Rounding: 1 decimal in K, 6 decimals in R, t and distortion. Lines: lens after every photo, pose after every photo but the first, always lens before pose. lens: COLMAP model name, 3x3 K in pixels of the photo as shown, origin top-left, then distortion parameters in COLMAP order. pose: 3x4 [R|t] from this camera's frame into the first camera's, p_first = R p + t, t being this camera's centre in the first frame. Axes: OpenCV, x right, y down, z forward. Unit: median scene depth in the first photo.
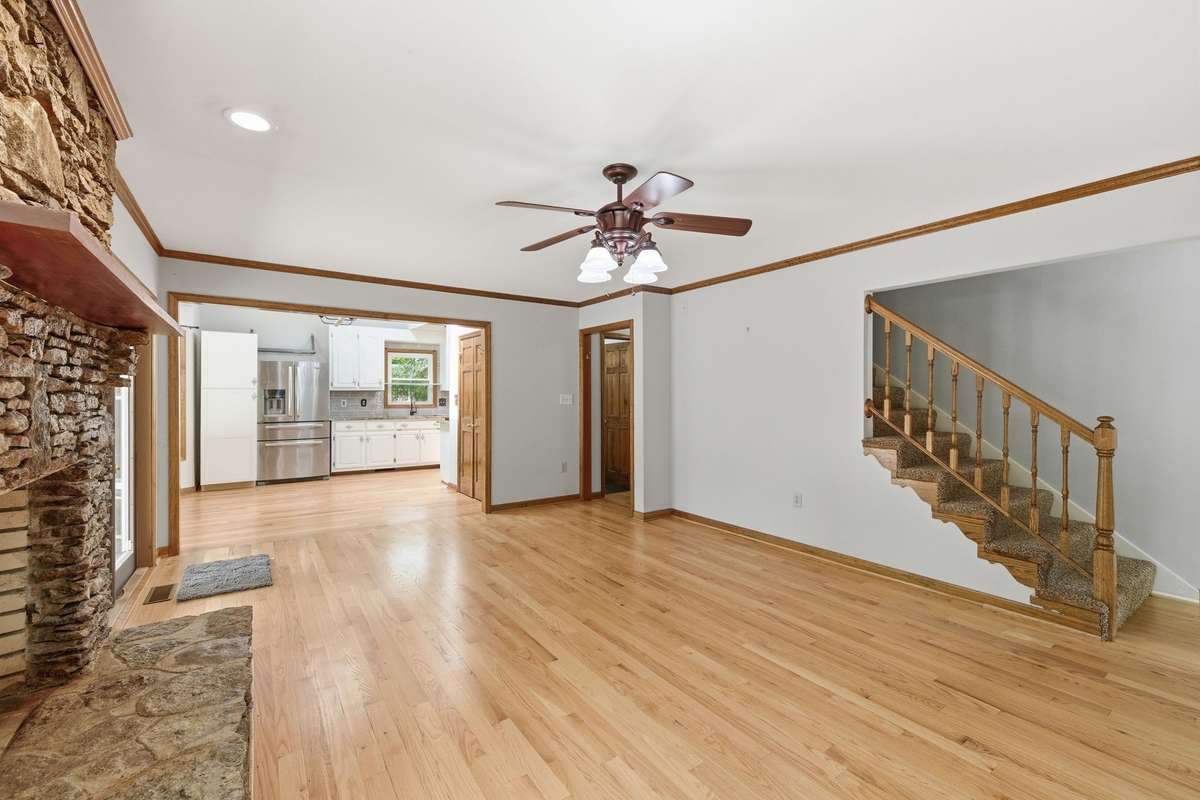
lens RADIAL K [[505.2, 0, 600.0], [0, 505.2, 400.0], [0, 0, 1]] dist [-0.001090, -0.000053]
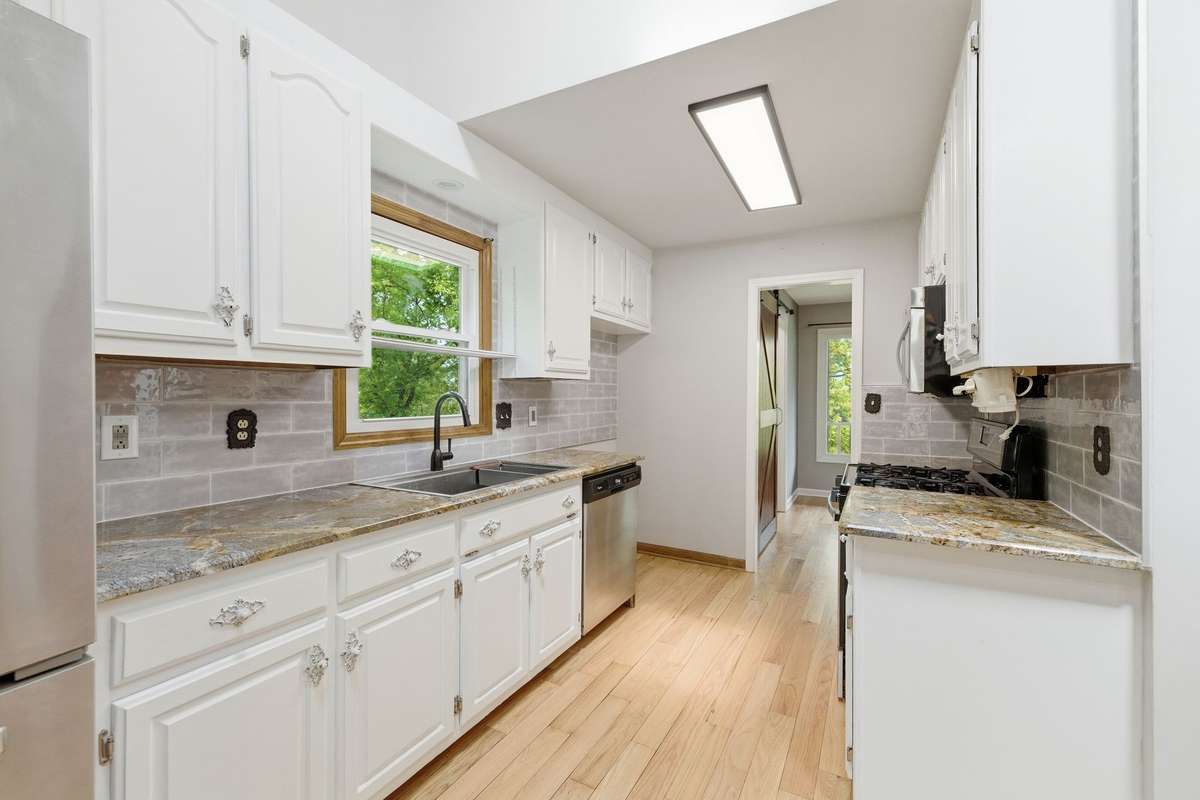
lens RADIAL K [[505.2, 0, 600.0], [0, 505.2, 400.0], [0, 0, 1]] dist [-0.001090, -0.000053]
pose [[0.889192, -0.002145, 0.457528, -0.730054], [0.002633, 0.999996, -0.000428, -0.008786], [-0.457526, 0.001585, 0.889195, 1.287328]]
